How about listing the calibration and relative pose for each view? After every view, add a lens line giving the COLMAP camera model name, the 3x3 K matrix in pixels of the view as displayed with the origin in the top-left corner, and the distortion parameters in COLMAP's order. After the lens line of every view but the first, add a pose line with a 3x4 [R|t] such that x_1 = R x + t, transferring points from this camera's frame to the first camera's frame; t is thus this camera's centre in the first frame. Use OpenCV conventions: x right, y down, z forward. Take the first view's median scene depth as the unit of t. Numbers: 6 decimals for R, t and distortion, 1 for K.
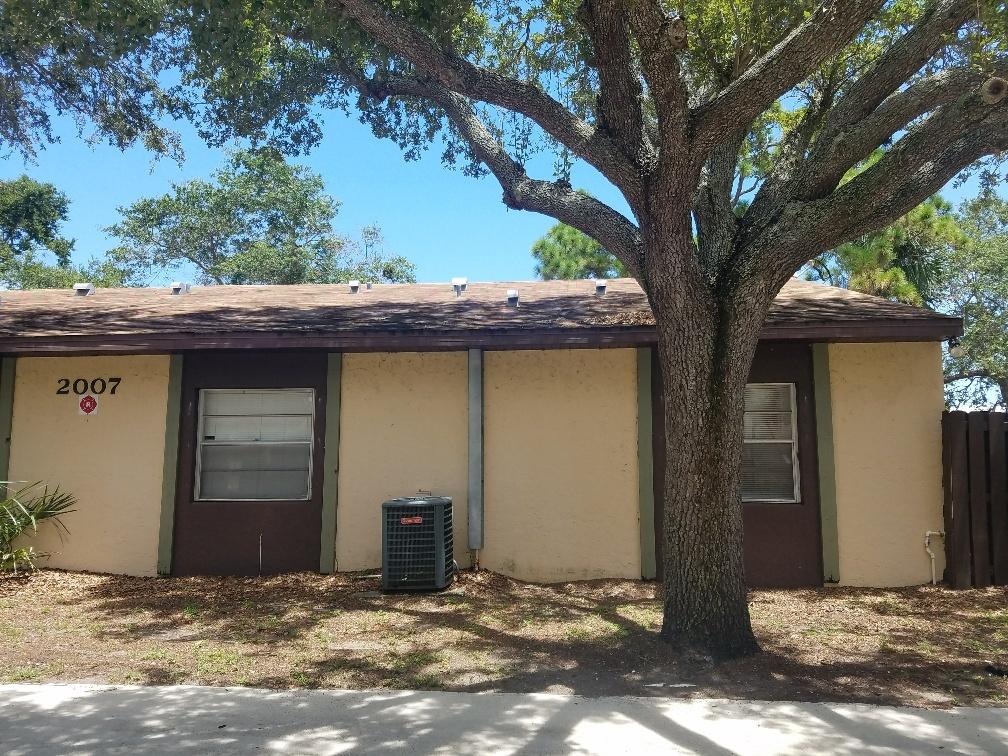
lens RADIAL K [[777.6, 0, 504.4], [0, 777.6, 397.0], [0, 0, 1]] dist [0.126053, -0.180394]
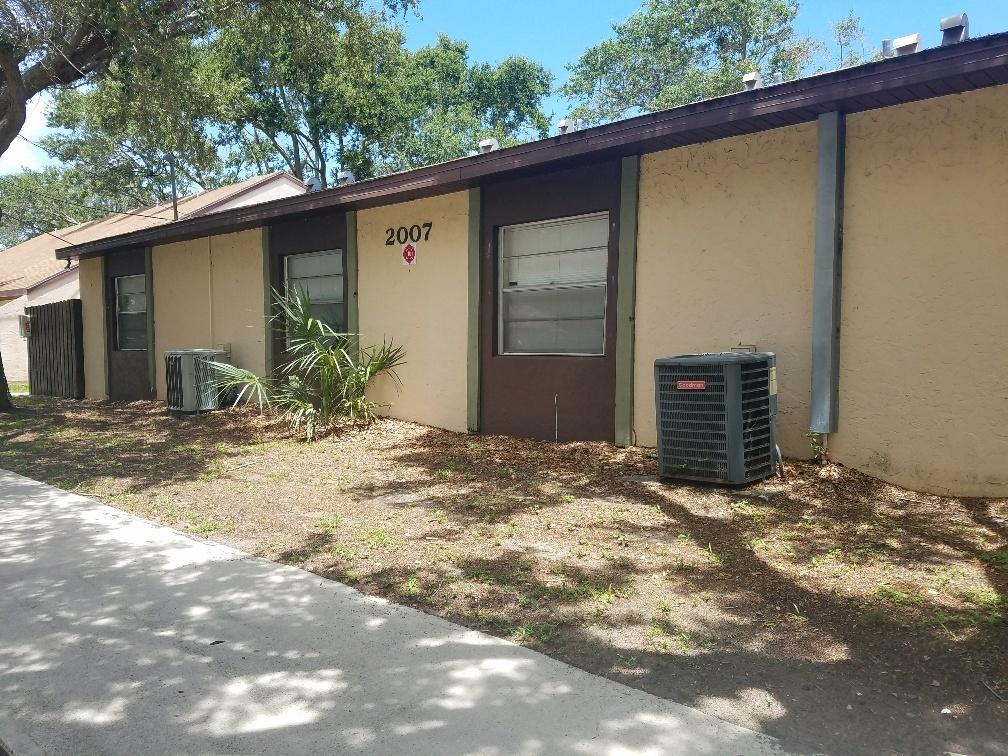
lens RADIAL K [[720.7, 0, 532.9], [0, 720.7, 417.8], [0, 0, 1]] dist [0.110057, -0.133012]
pose [[0.781516, 0.062633, -0.620734, 0.156291], [0.062509, 0.982080, 0.177794, 0.057813], [0.620746, -0.177750, 0.763596, 0.379962]]
